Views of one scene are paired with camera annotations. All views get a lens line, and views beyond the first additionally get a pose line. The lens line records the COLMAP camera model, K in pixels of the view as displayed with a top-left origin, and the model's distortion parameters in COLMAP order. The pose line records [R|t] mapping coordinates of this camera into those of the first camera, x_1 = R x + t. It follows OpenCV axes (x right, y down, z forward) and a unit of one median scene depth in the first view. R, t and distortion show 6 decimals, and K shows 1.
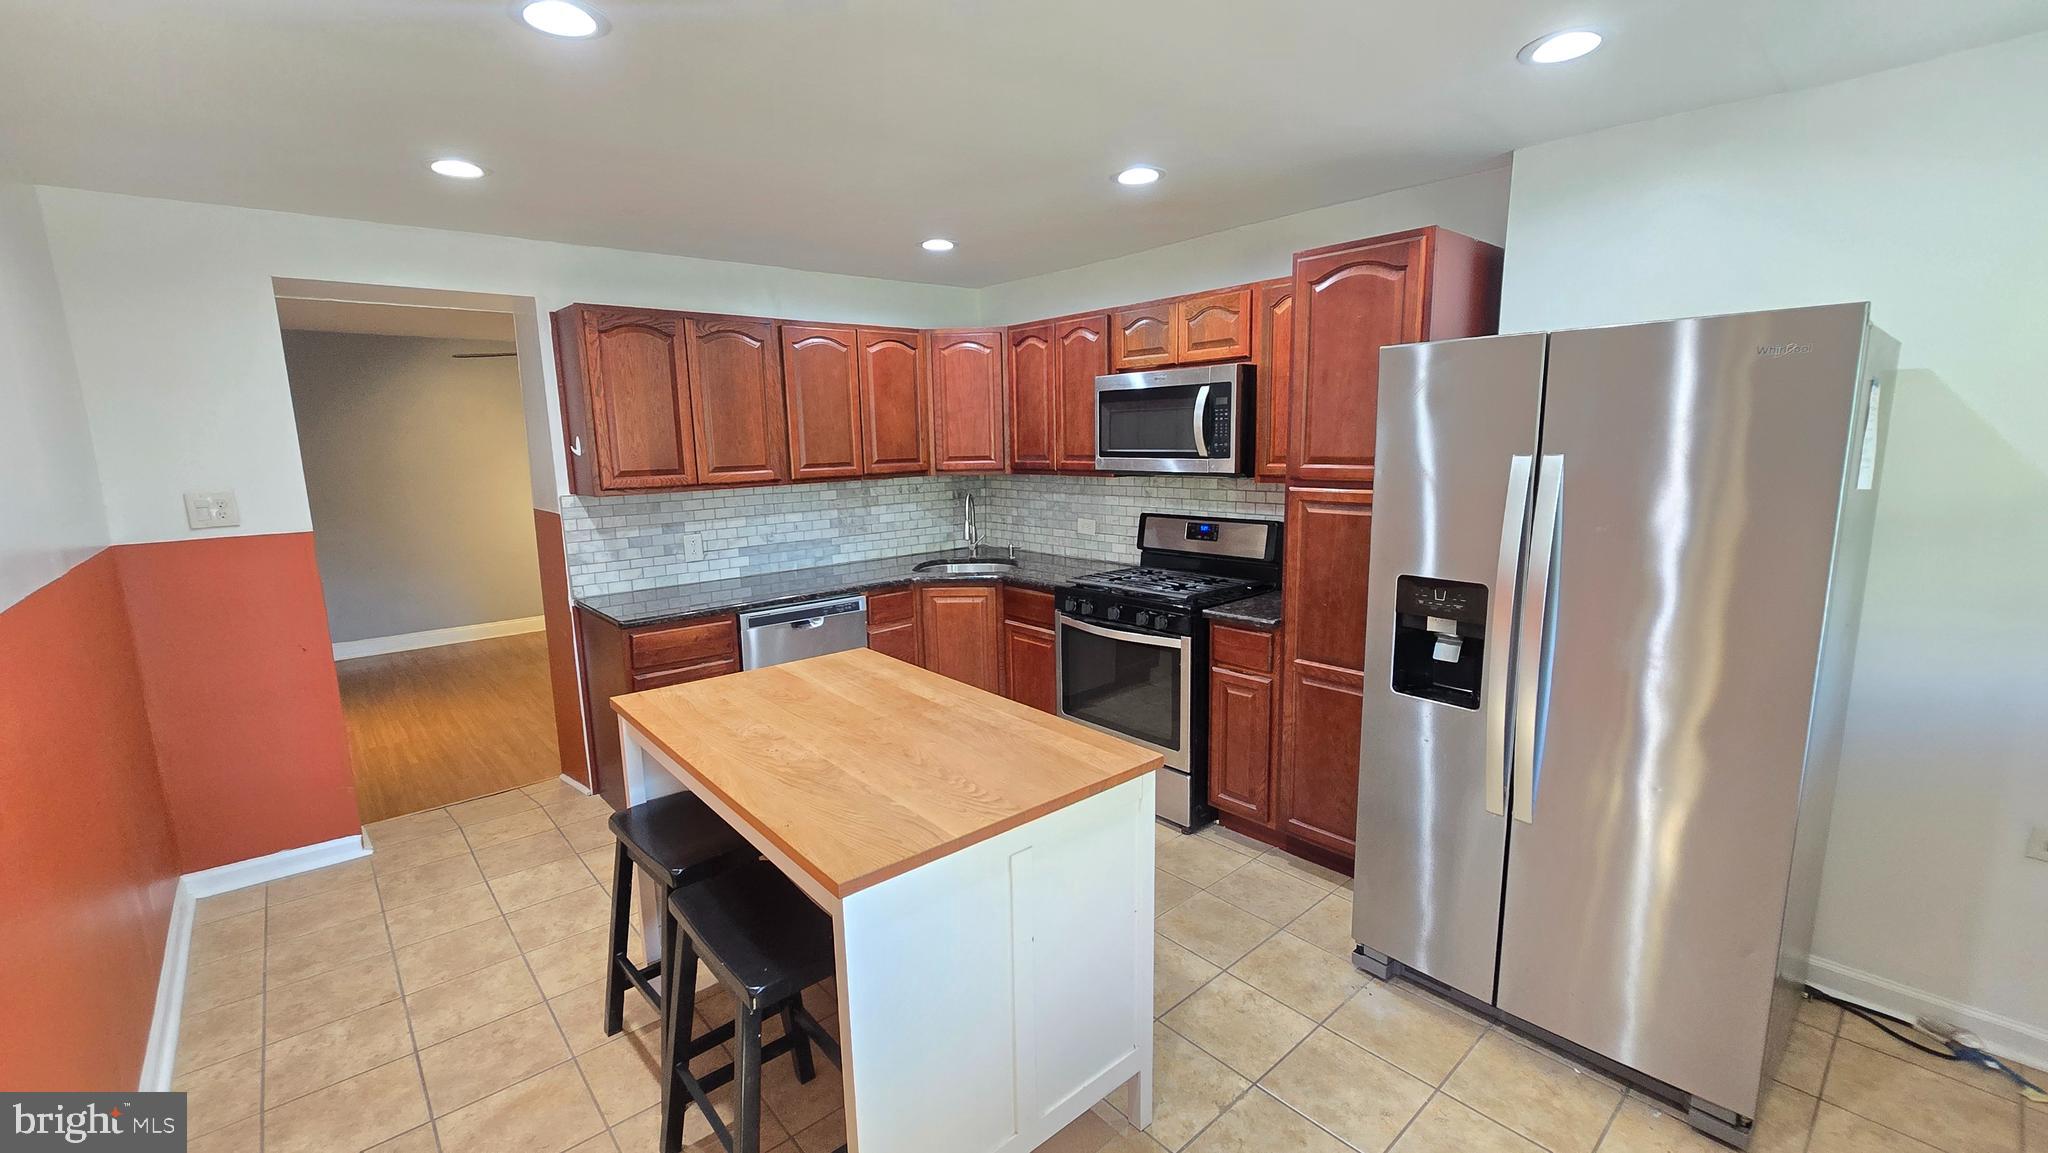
lens RADIAL K [[839.2, 0, 1025.5], [0, 839.2, 572.7], [0, 0, 1]] dist [-0.003043, -0.000155]
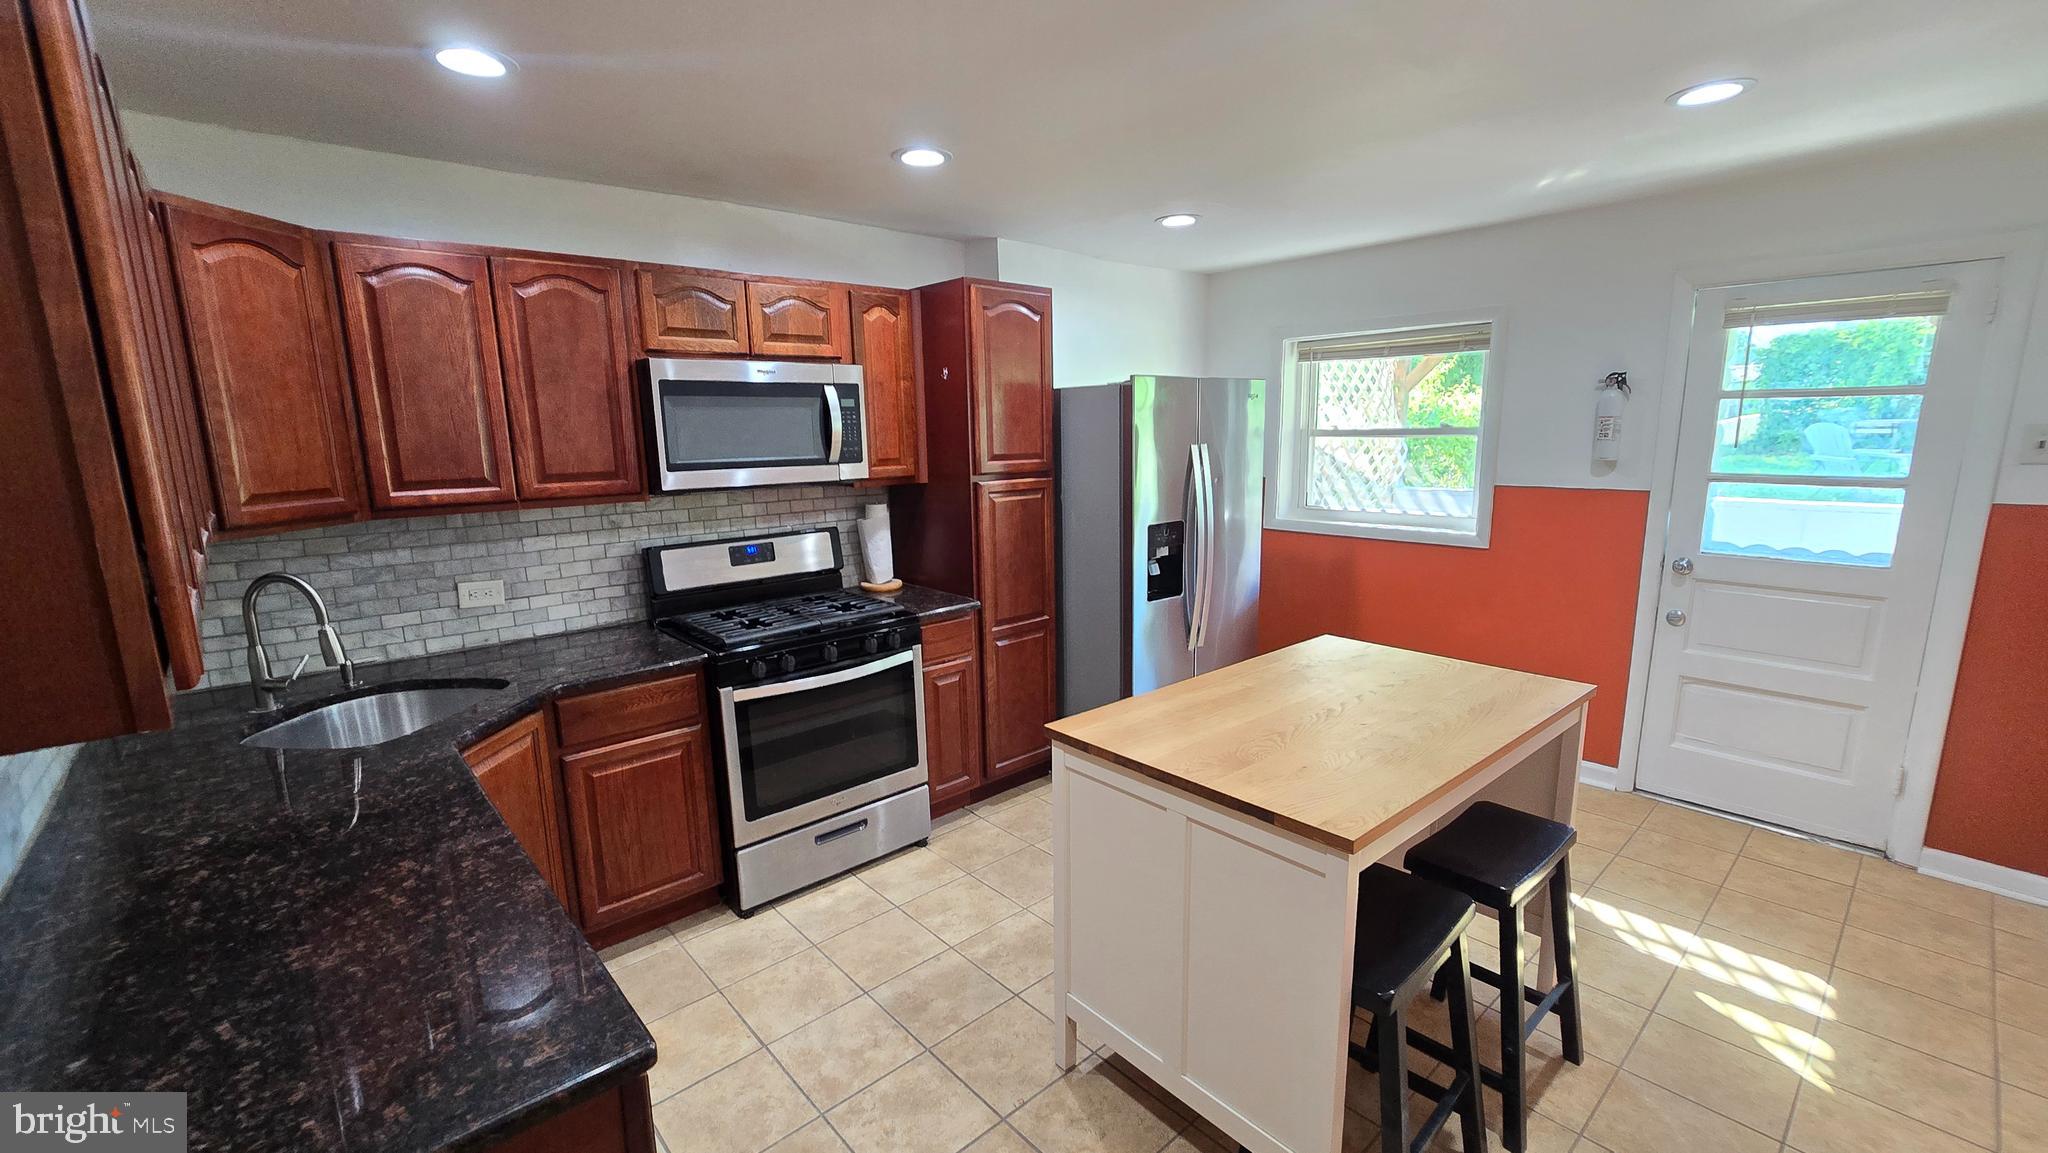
lens RADIAL K [[839.2, 0, 1025.7], [0, 839.2, 581.1], [0, 0, 1]] dist [-0.003043, -0.000155]
pose [[0.001283, -0.160483, 0.987038, -0.635124], [0.181323, 0.970714, 0.157594, -0.105701], [-0.983423, 0.178770, 0.030345, 0.700389]]
